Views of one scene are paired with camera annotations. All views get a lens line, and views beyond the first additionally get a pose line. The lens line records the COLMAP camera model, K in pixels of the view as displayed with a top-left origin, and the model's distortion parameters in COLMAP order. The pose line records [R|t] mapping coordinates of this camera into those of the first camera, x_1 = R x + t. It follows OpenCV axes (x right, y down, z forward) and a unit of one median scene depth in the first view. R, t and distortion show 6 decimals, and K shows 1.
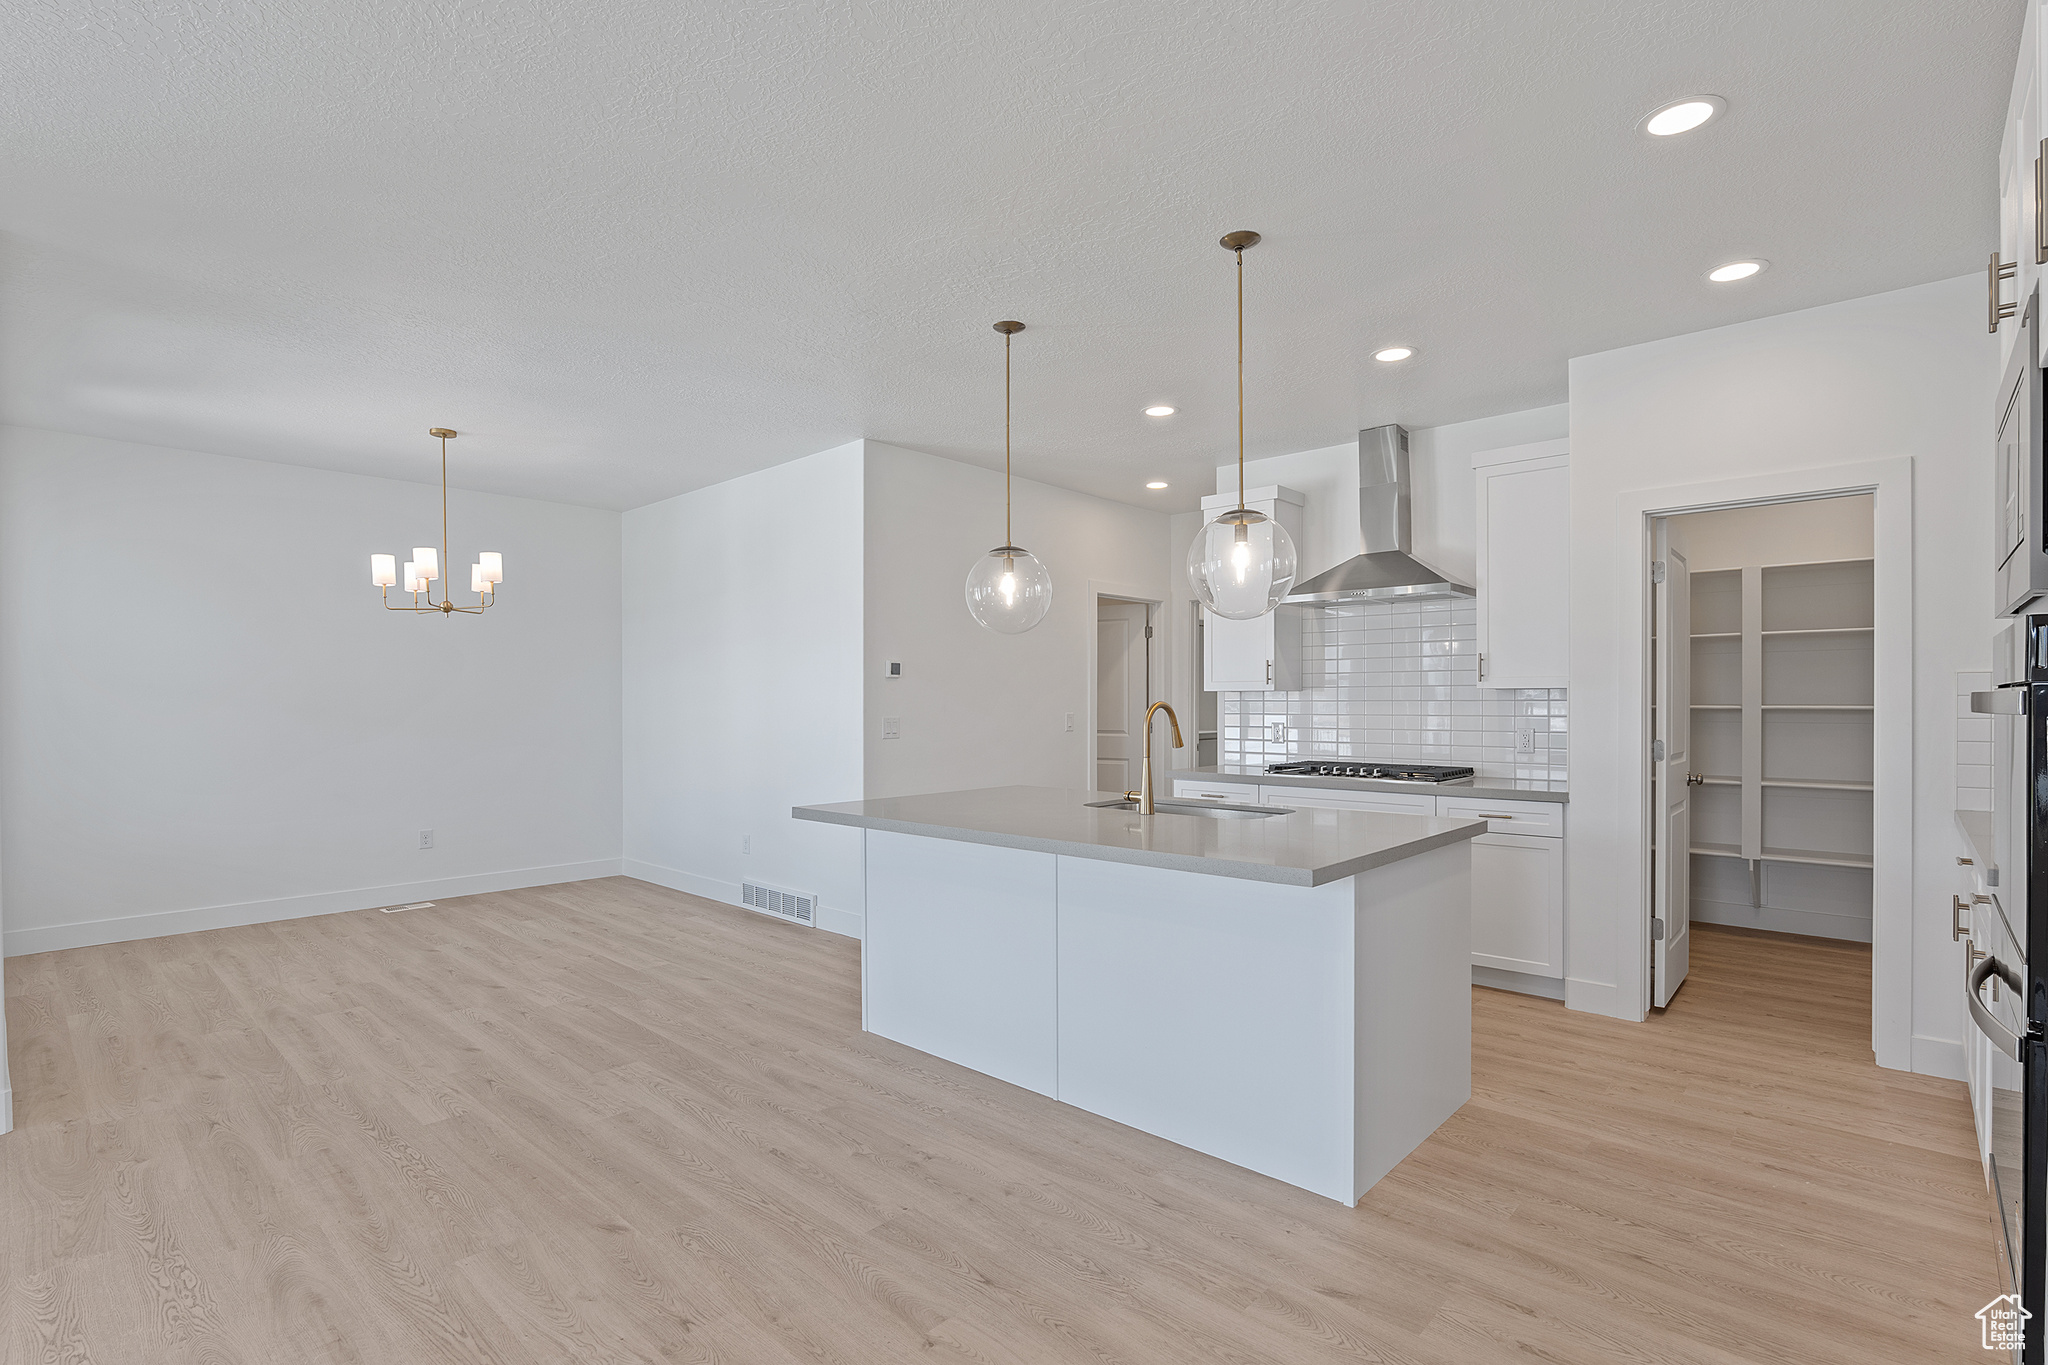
lens RADIAL K [[949.5, 0, 1015.6], [0, 949.5, 708.1], [0, 0, 1]] dist [-0.015963, 0.003750]
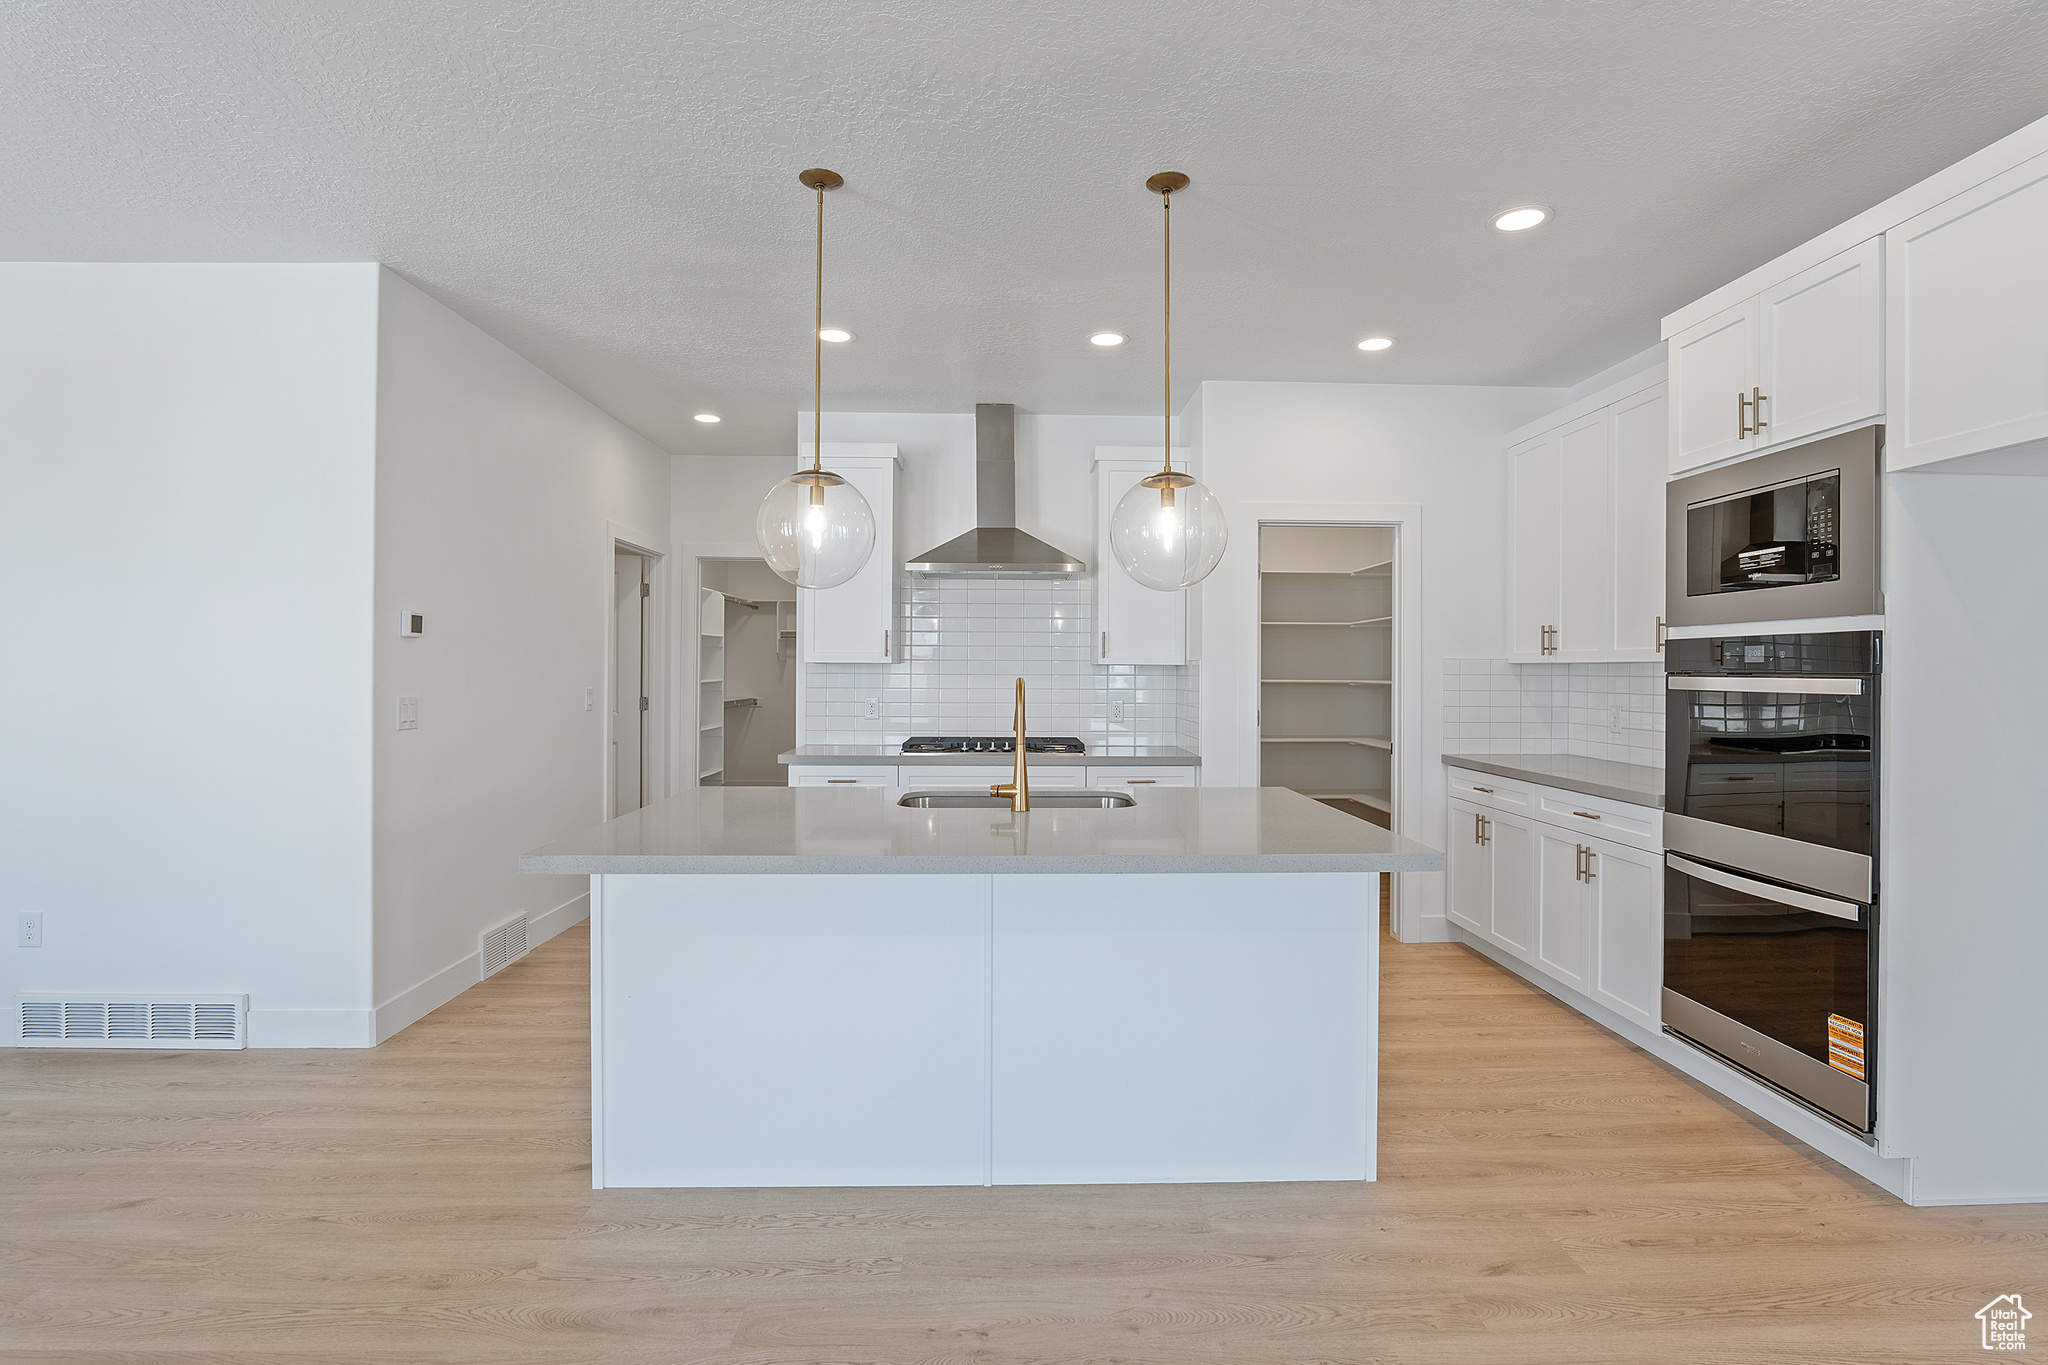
lens RADIAL K [[949.5, 0, 1001.9], [0, 949.5, 668.4], [0, 0, 1]] dist [-0.015963, 0.003750]
pose [[0.721640, 0.007922, 0.692224, -0.378077], [-0.001974, 0.999954, -0.009387, -0.006112], [-0.692266, 0.005408, 0.721622, 0.323306]]
